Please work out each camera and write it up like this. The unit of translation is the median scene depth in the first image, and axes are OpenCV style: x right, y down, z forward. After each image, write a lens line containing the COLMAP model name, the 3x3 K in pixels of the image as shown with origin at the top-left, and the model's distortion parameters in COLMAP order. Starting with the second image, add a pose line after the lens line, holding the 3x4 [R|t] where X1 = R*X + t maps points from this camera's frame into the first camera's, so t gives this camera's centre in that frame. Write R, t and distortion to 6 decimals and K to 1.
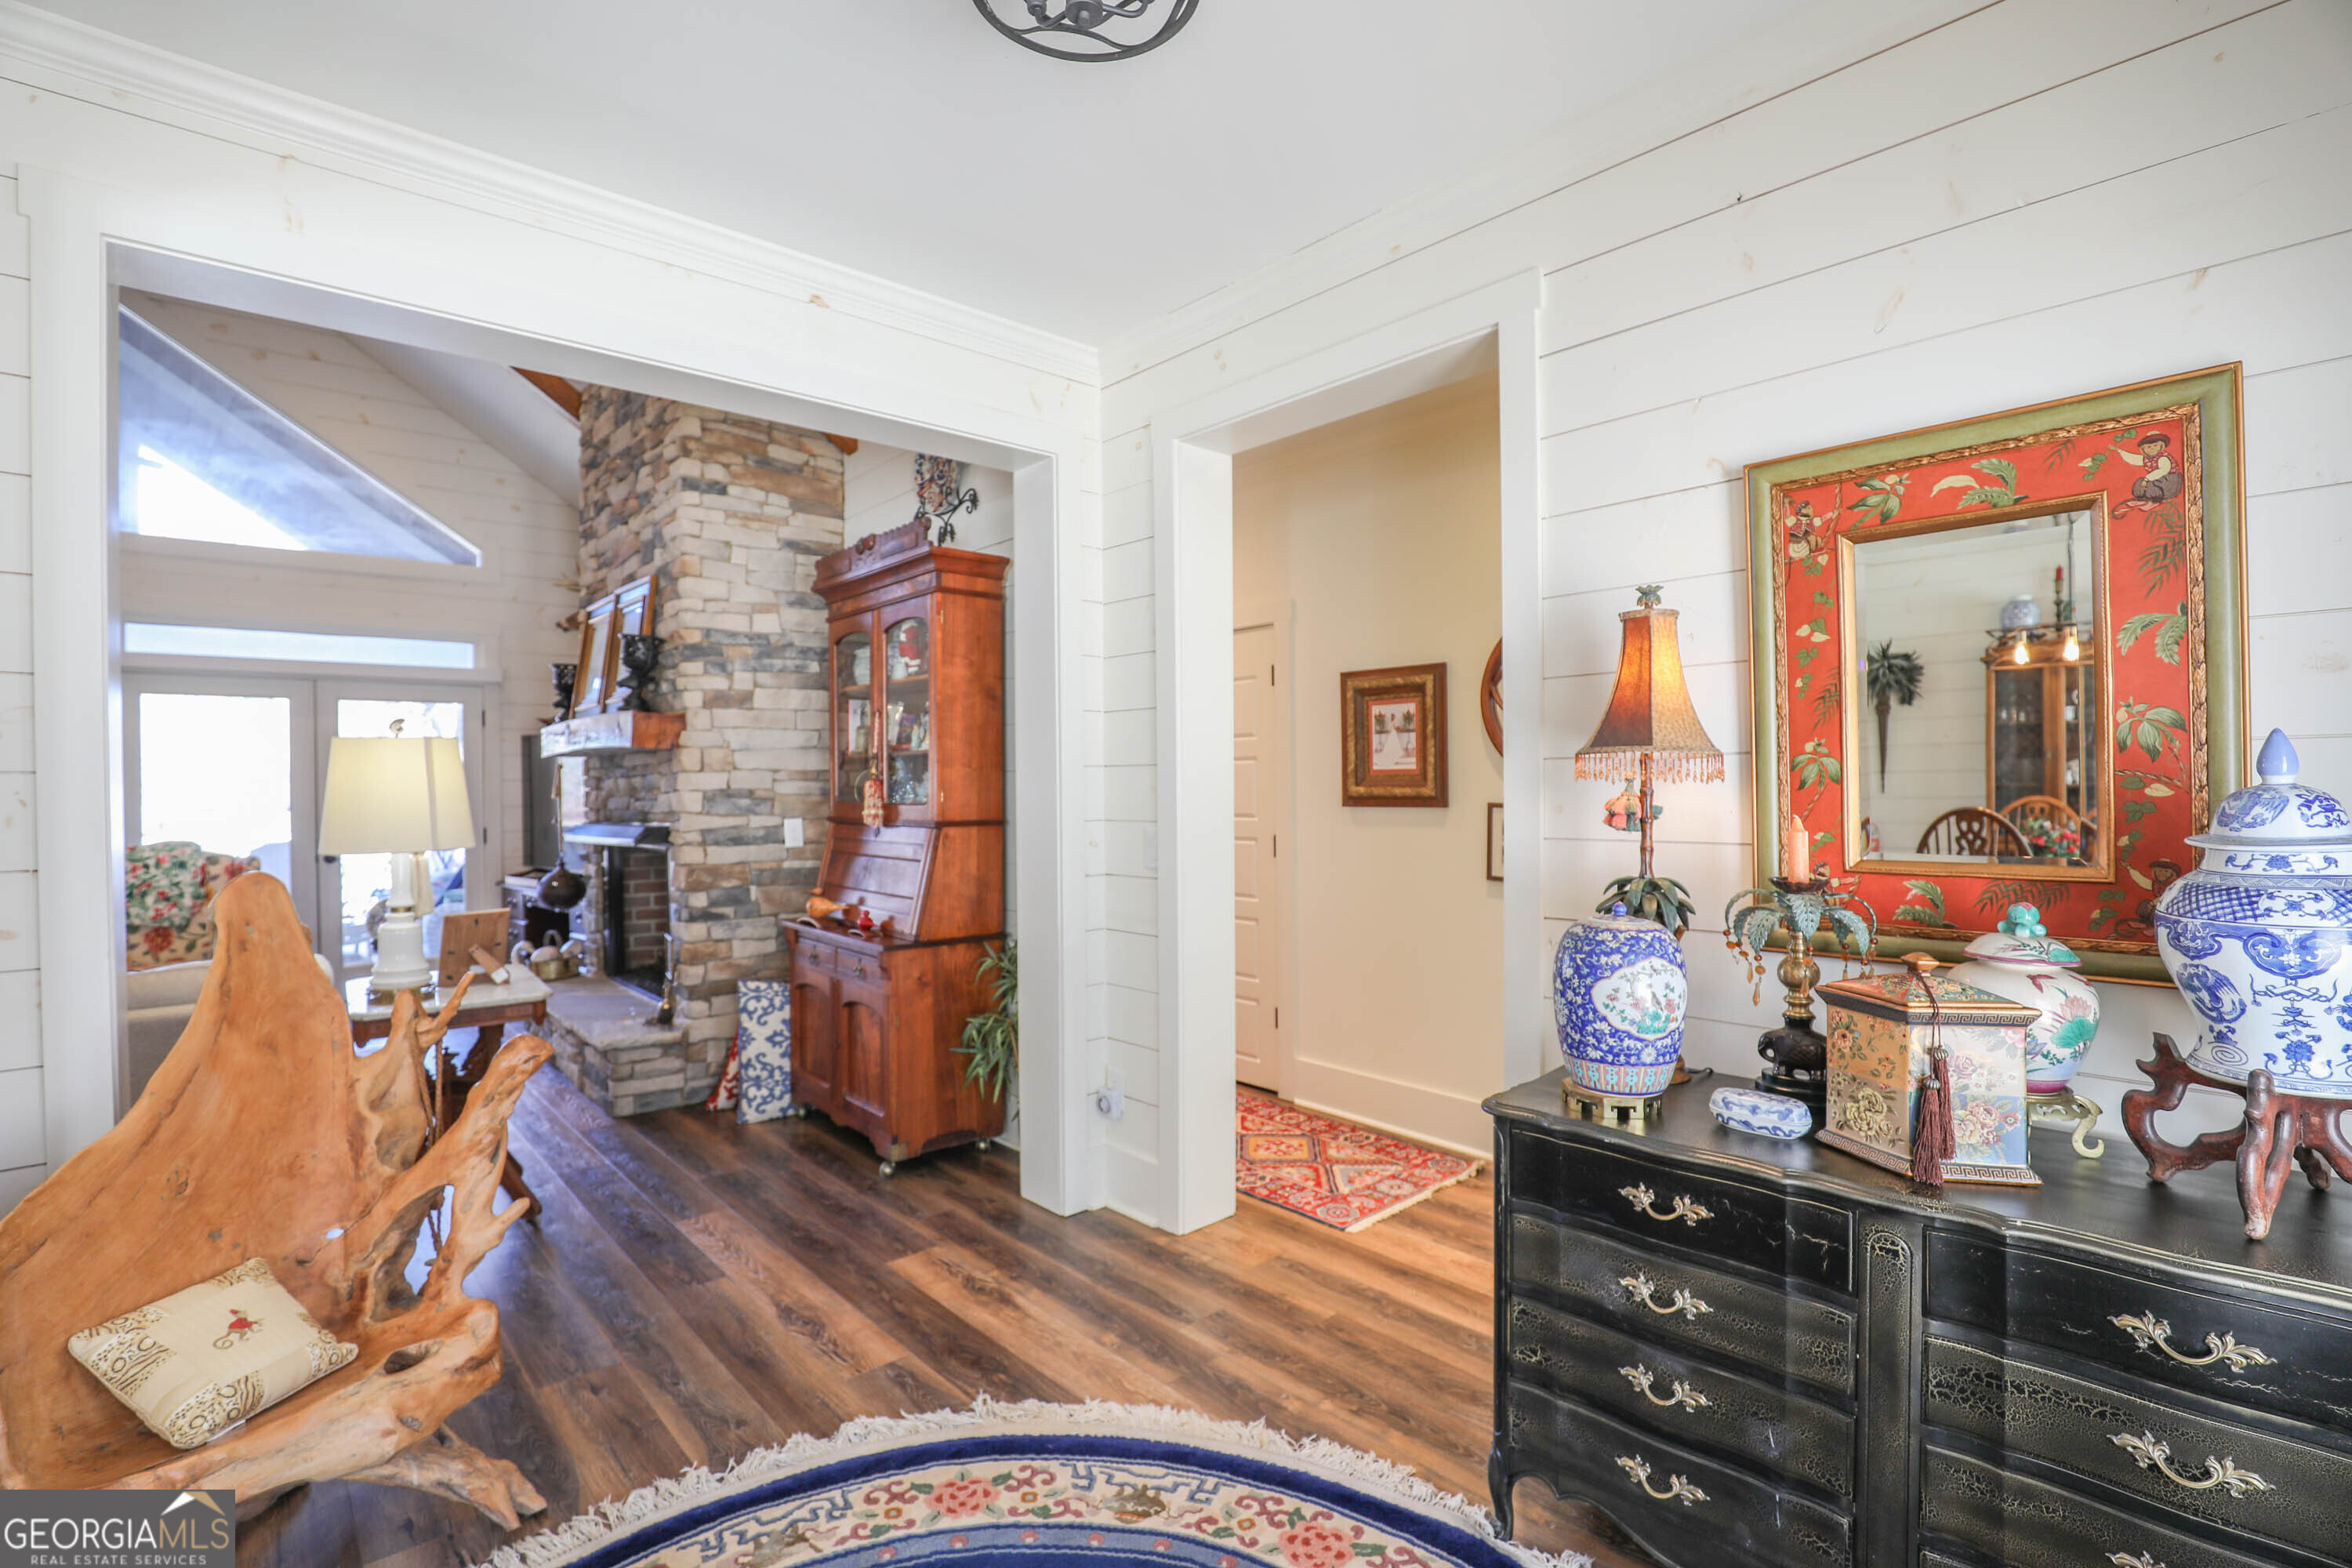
lens RADIAL K [[1086.1, 0, 1186.9], [0, 1086.1, 794.8], [0, 0, 1]] dist [-0.033171, 0.000999]
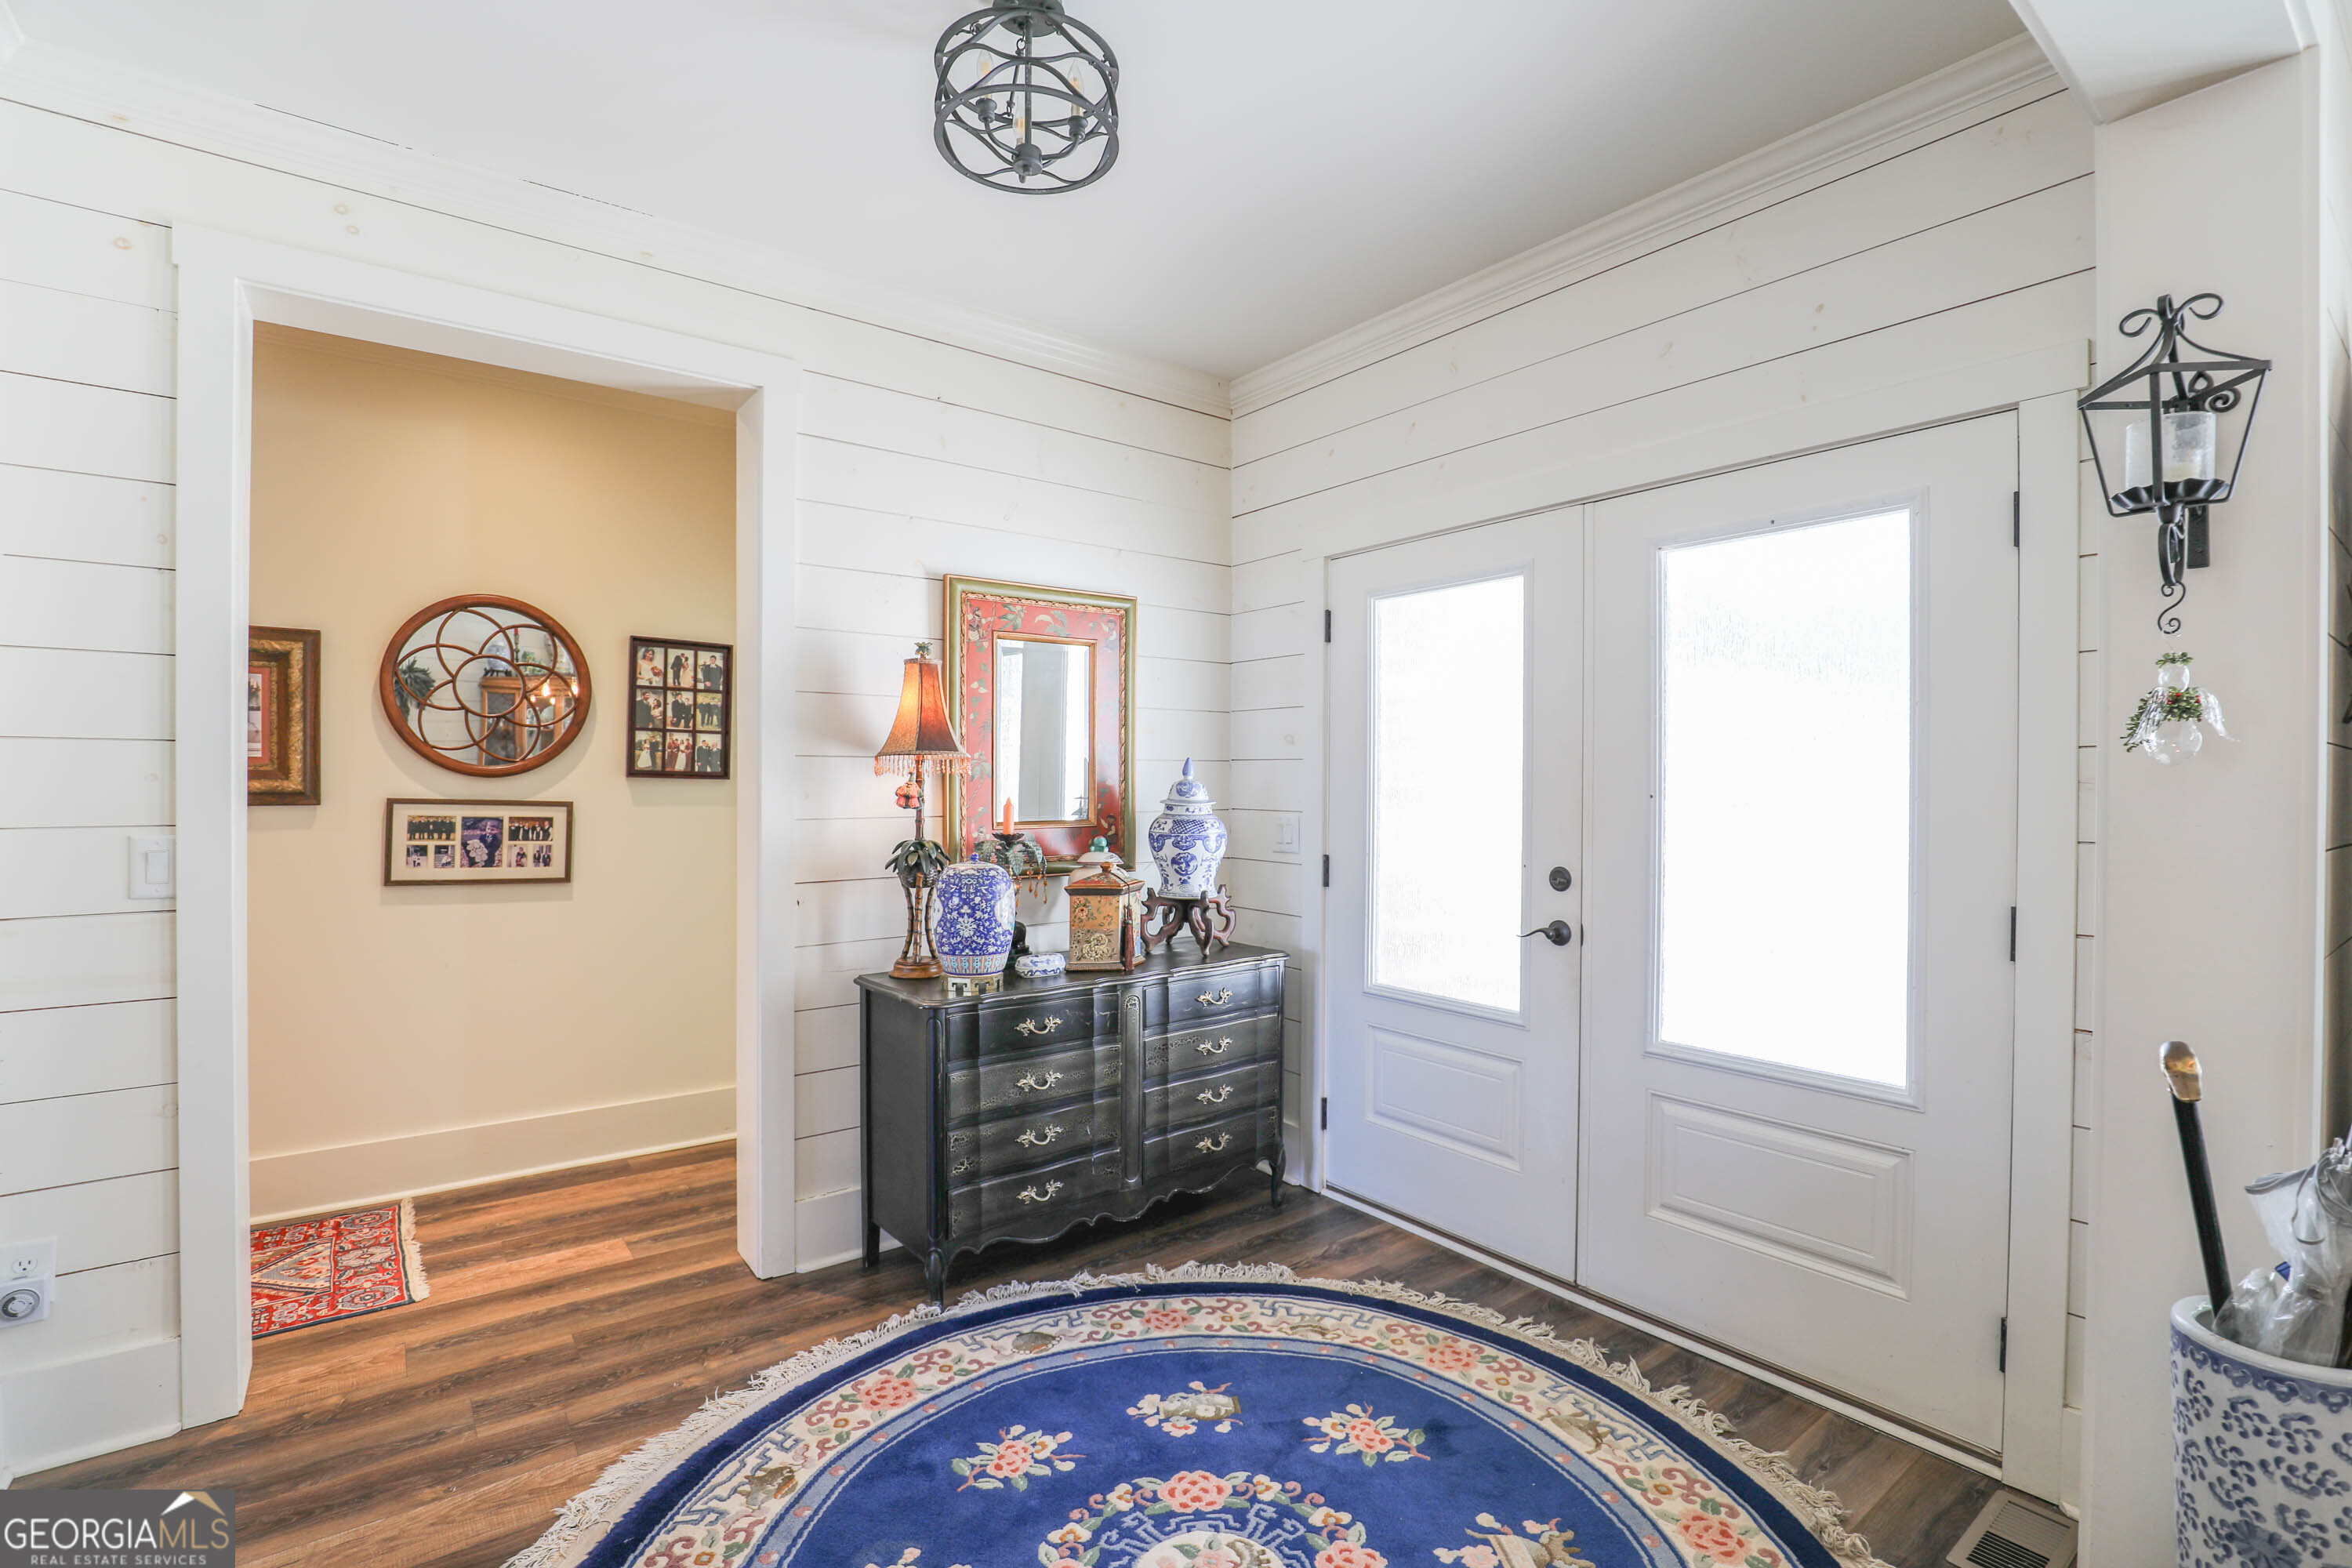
lens RADIAL K [[1086.1, 0, 1186.9], [0, 1086.1, 794.8], [0, 0, 1]] dist [-0.033171, 0.000999]
pose [[0.072455, -0.002391, 0.997369, -0.978189], [0.007564, 0.999970, 0.001847, 0.013963], [-0.997343, 0.007410, 0.072471, 0.509329]]
